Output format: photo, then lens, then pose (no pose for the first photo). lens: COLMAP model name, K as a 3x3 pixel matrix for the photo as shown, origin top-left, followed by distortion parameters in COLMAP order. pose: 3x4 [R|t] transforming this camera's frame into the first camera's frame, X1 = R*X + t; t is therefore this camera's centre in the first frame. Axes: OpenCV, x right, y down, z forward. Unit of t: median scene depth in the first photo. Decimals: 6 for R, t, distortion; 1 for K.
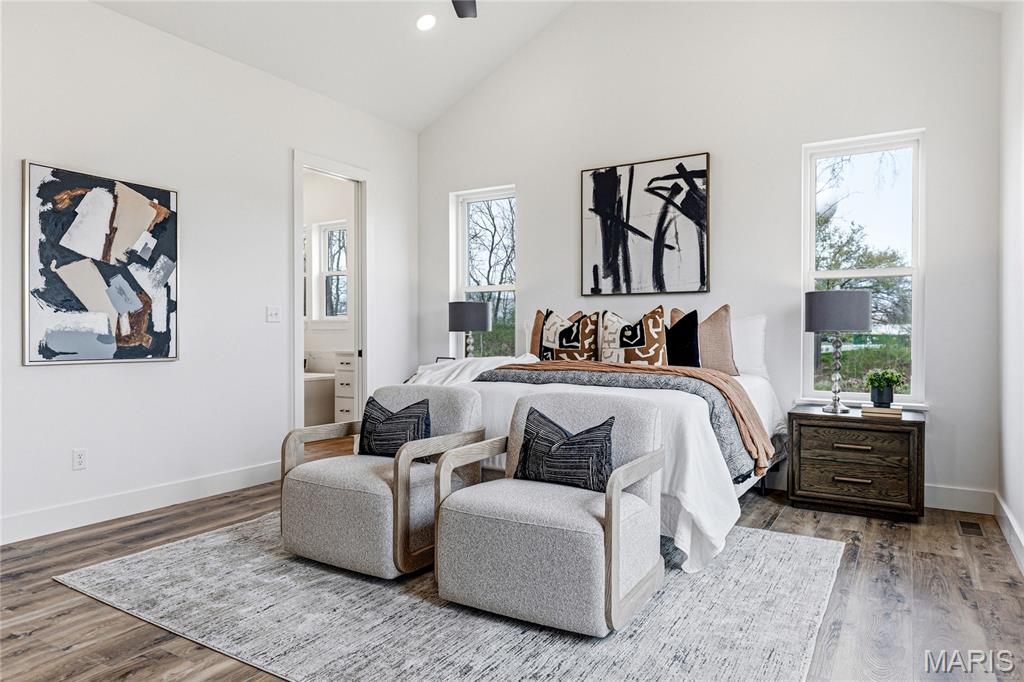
lens RADIAL K [[638.4, 0, 510.7], [0, 638.4, 341.0], [0, 0, 1]] dist [-0.003503, -0.001584]
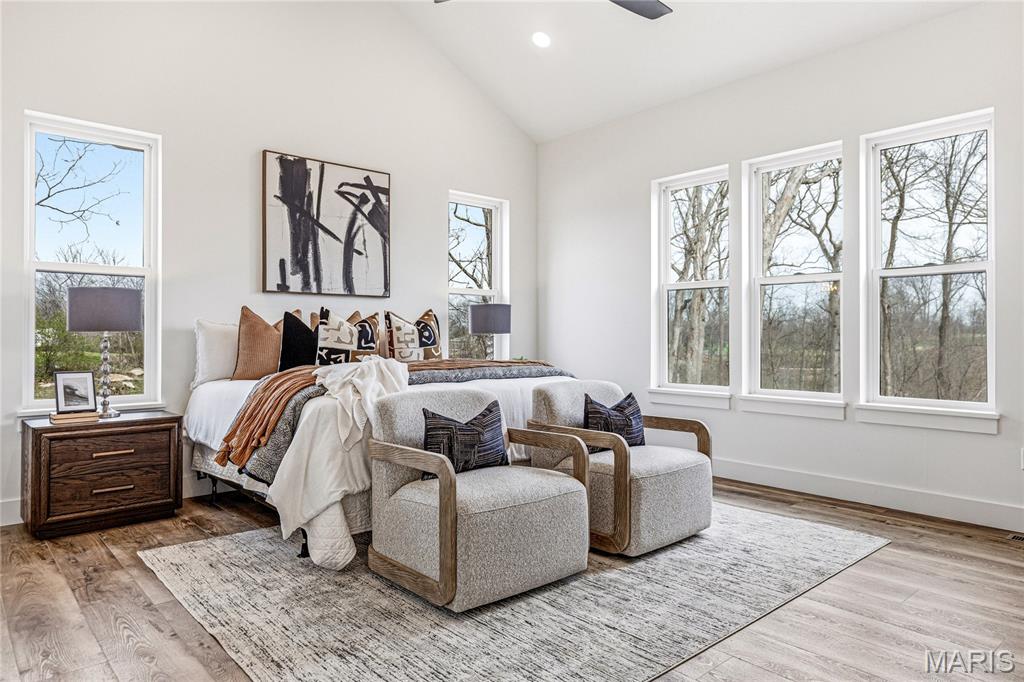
lens RADIAL K [[638.4, 0, 510.8], [0, 638.4, 340.5], [0, 0, 1]] dist [-0.003503, -0.001584]
pose [[0.308020, -0.007031, 0.951354, -0.674242], [0.010801, 0.999934, 0.003893, -0.002935], [-0.951318, 0.009076, 0.308076, 0.437108]]
